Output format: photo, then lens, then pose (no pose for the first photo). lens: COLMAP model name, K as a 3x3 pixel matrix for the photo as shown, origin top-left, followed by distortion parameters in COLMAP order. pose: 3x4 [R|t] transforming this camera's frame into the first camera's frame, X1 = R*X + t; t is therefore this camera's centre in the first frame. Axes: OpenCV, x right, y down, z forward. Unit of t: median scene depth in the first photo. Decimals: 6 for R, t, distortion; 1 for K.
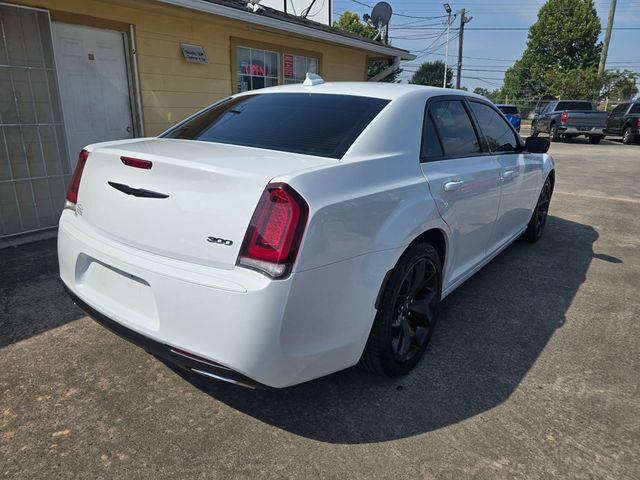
lens RADIAL K [[437.6, 0, 321.5], [0, 437.6, 239.7], [0, 0, 1]] dist [0.007062, 0.000628]
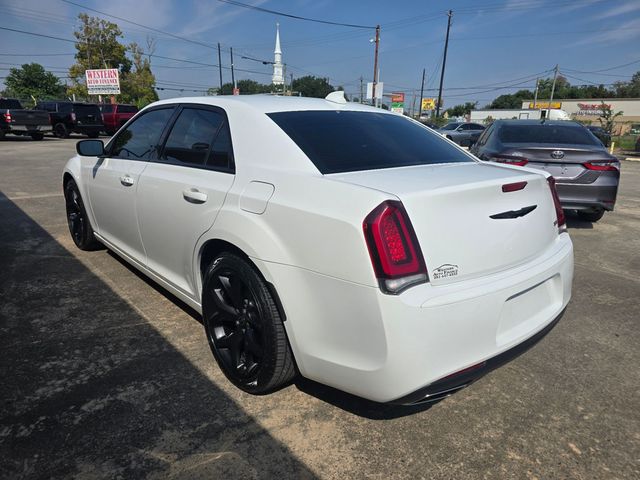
lens RADIAL K [[437.6, 0, 322.0], [0, 437.6, 239.8], [0, 0, 1]] dist [0.007062, 0.000628]
pose [[0.193997, -0.280845, 0.939942, -1.543891], [0.266722, 0.937151, 0.224962, -0.417467], [-0.944047, 0.207061, 0.256712, 1.191200]]
